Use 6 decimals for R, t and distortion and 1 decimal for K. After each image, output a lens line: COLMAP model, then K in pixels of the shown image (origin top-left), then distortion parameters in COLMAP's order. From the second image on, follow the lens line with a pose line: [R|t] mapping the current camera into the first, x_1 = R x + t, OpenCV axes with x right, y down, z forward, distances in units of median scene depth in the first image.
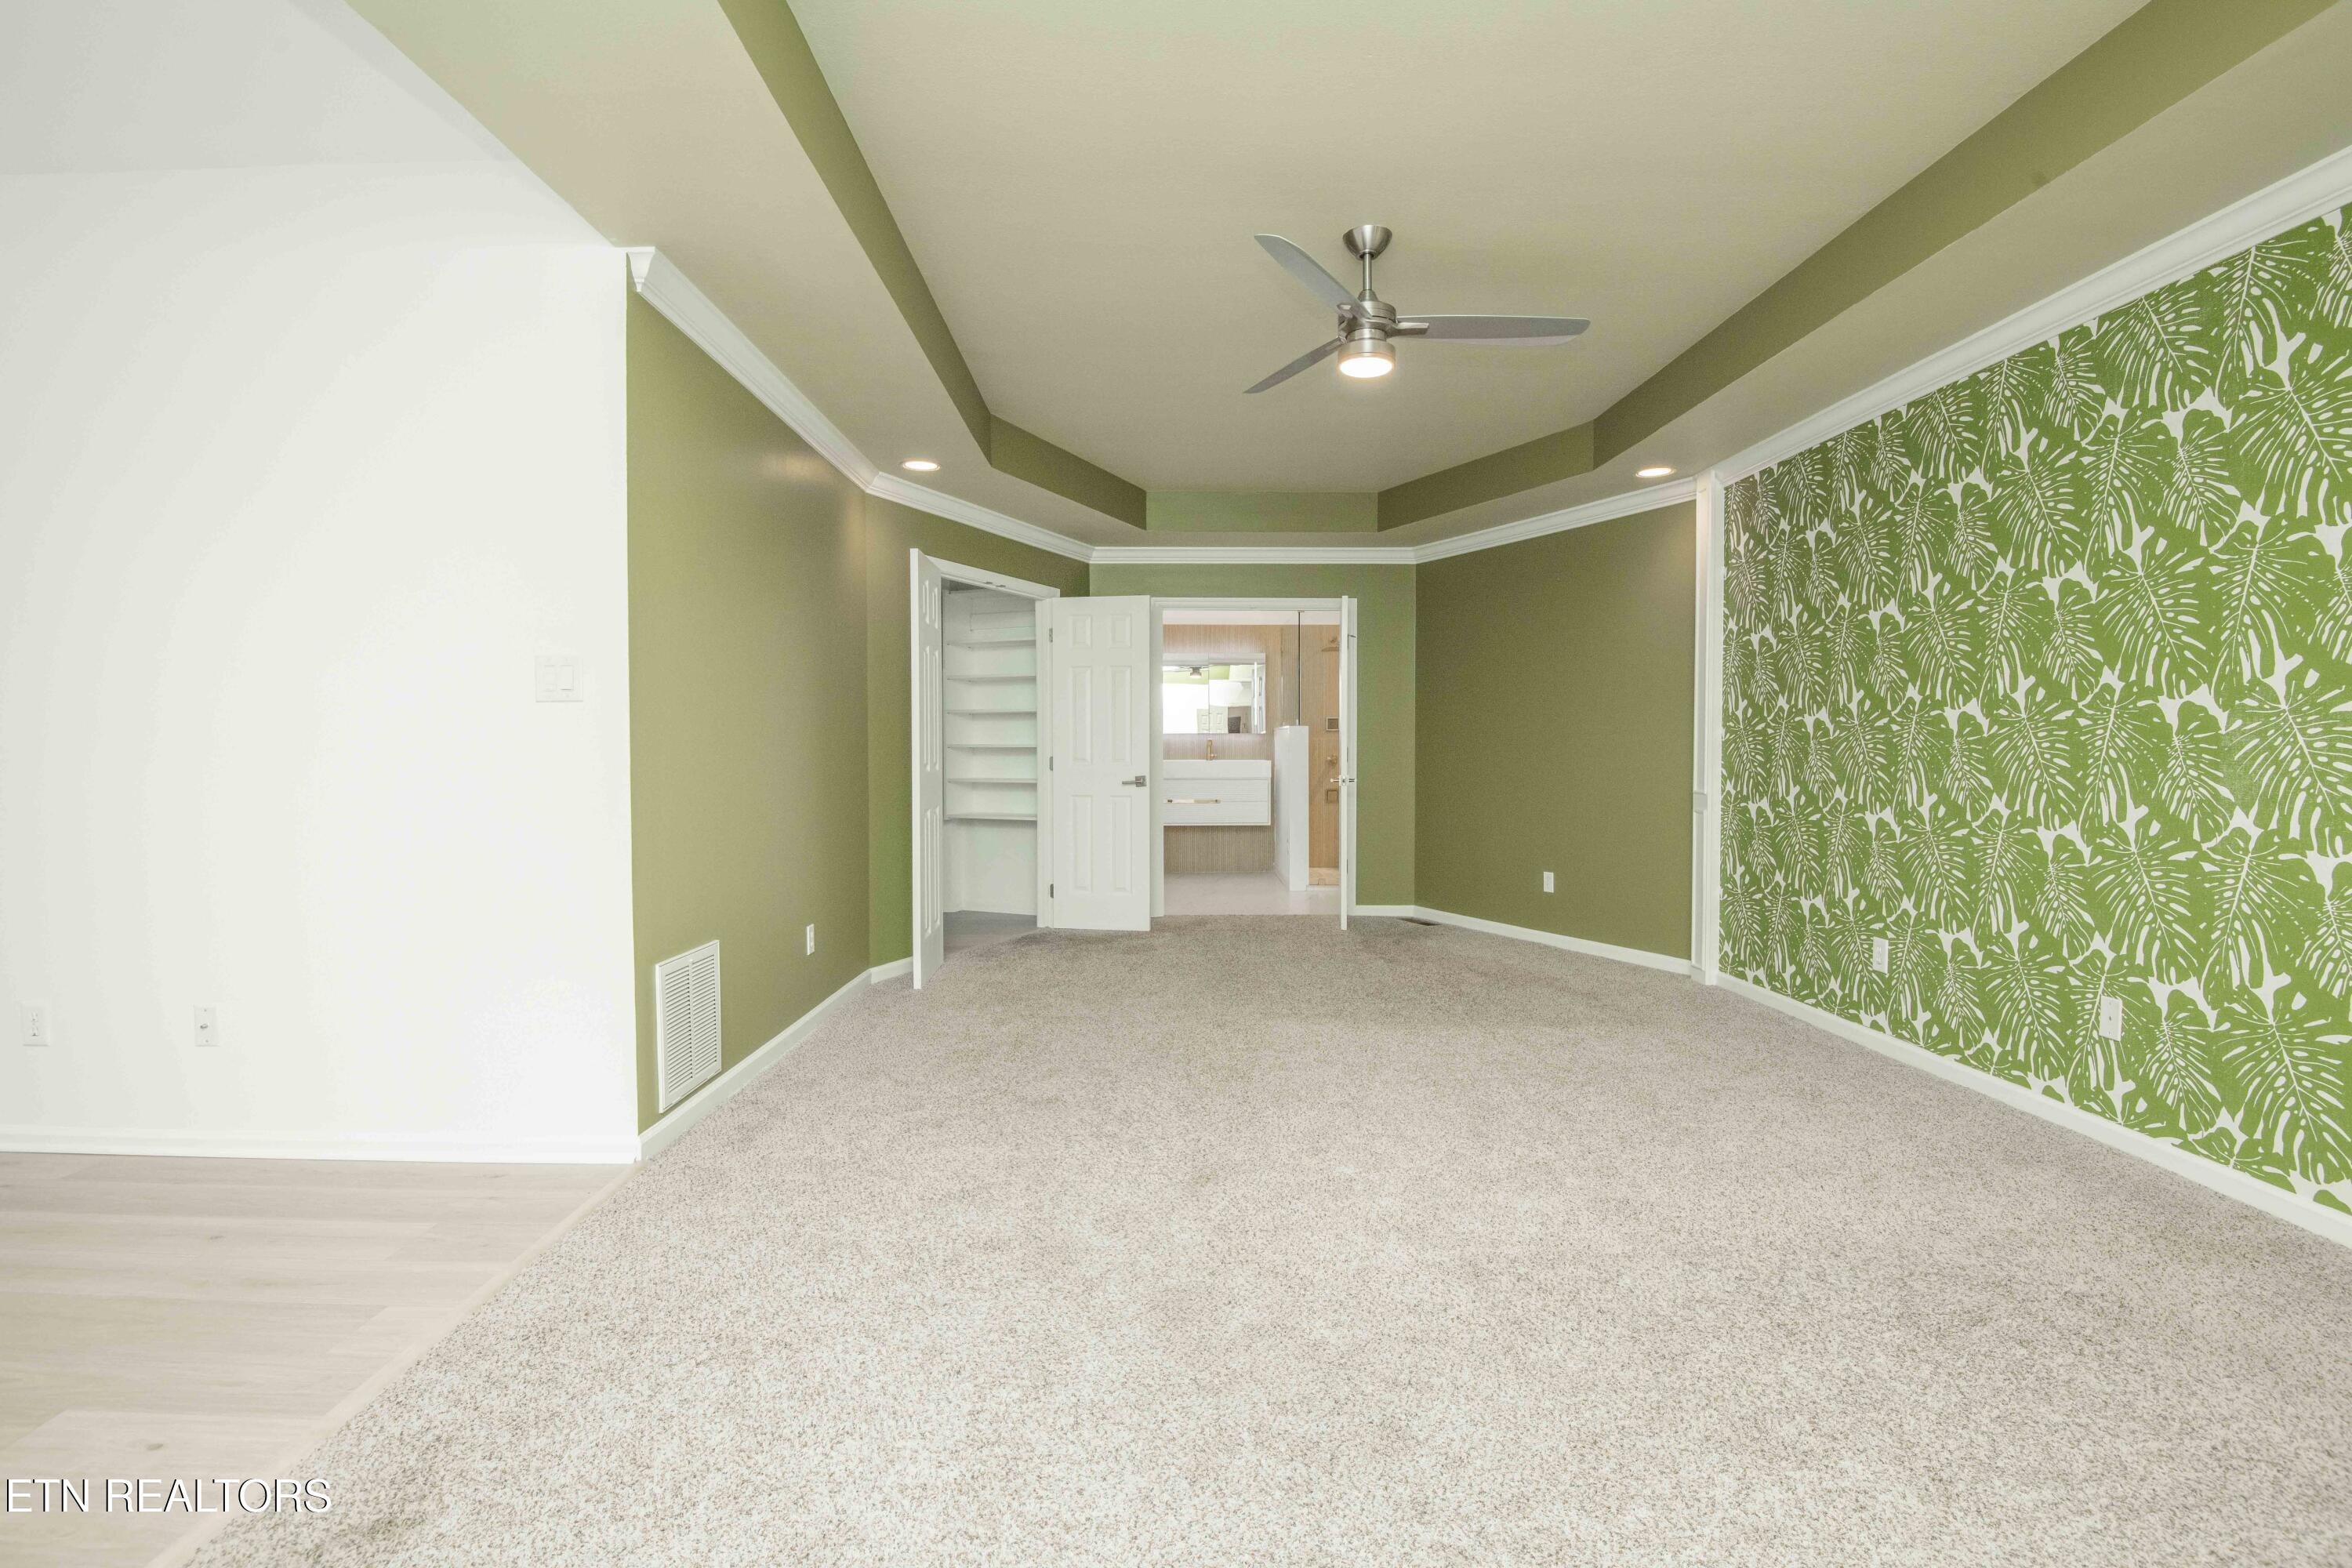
lens RADIAL K [[1099.3, 0, 1188.4], [0, 1099.3, 781.6], [0, 0, 1]] dist [-0.019232, -0.012299]
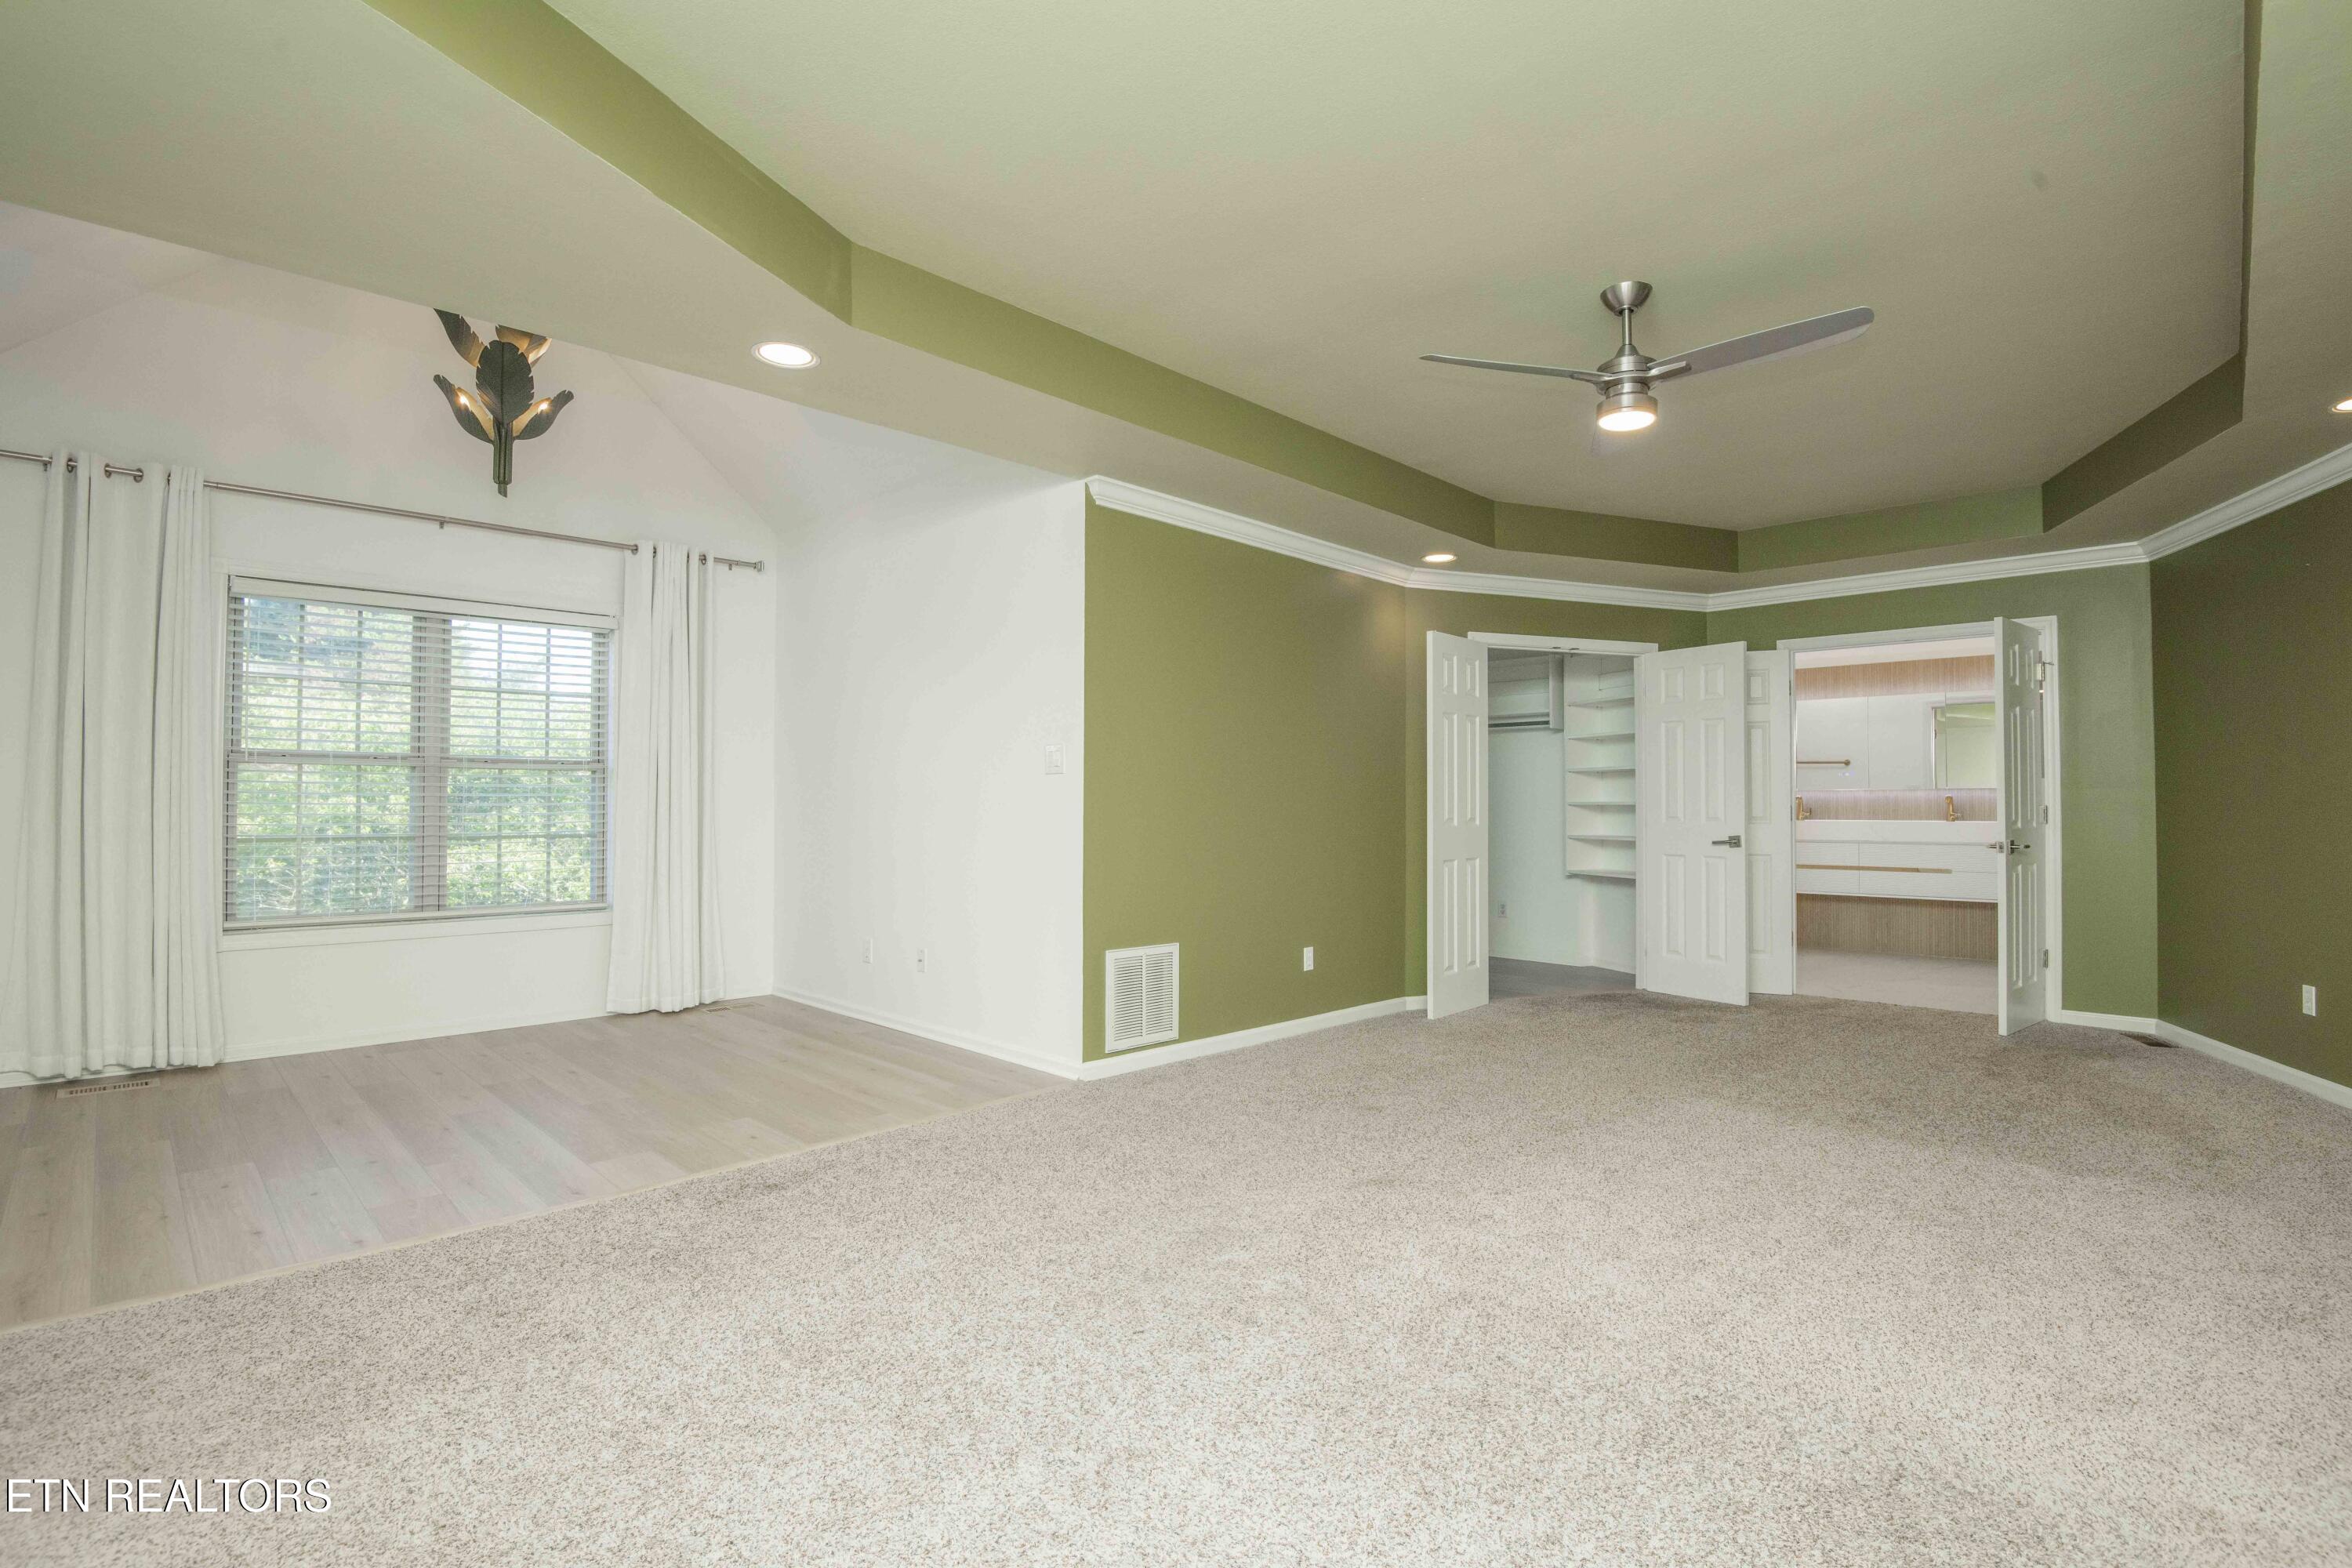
lens RADIAL K [[1095.7, 0, 1175.9], [0, 1095.7, 778.3], [0, 0, 1]] dist [0.000897, -0.030895]
pose [[0.691374, -0.015758, -0.722325, 0.541435], [-0.025110, 0.998634, -0.045820, 0.000295], [0.722061, 0.049817, 0.690034, 0.031216]]
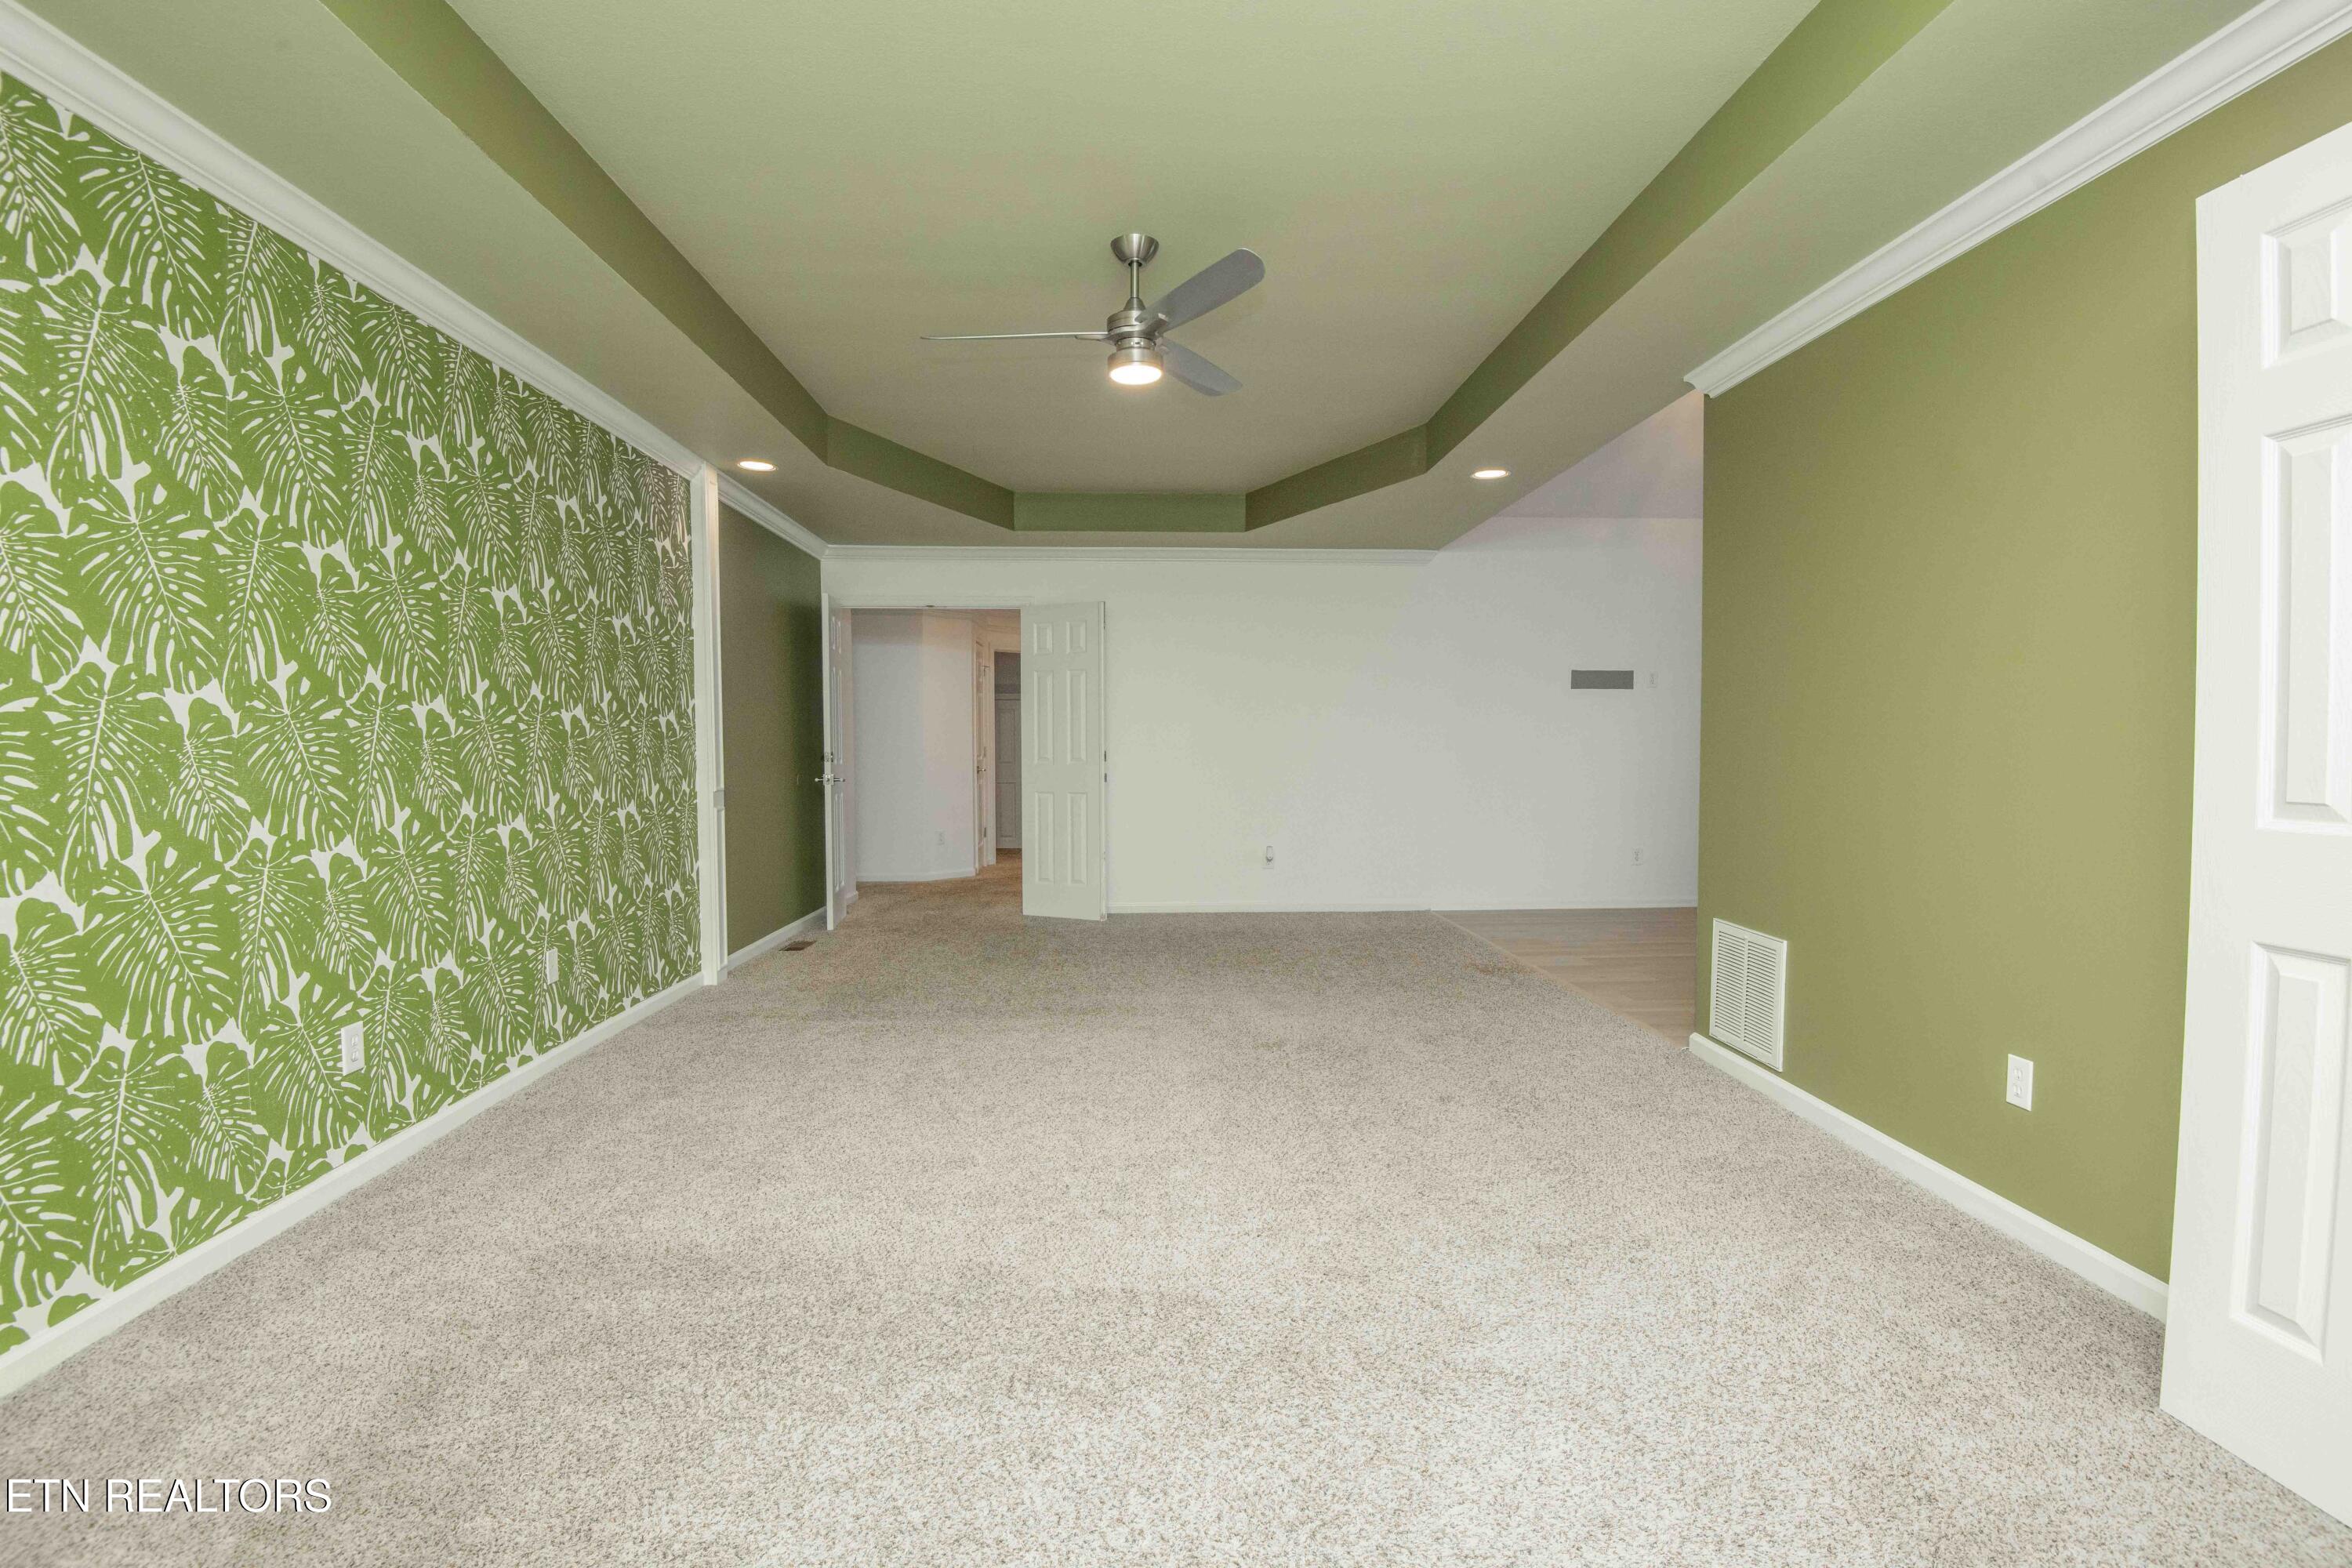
lens RADIAL K [[1090.8, 0, 1176.0], [0, 1090.8, 784.0], [0, 0, 1]] dist [0.001582, -0.015173]
pose [[-0.999899, 0.002264, -0.014064, 0.128506], [0.001264, 0.997499, 0.070665, -0.064630], [0.014189, 0.070641, -0.997401, 1.868335]]
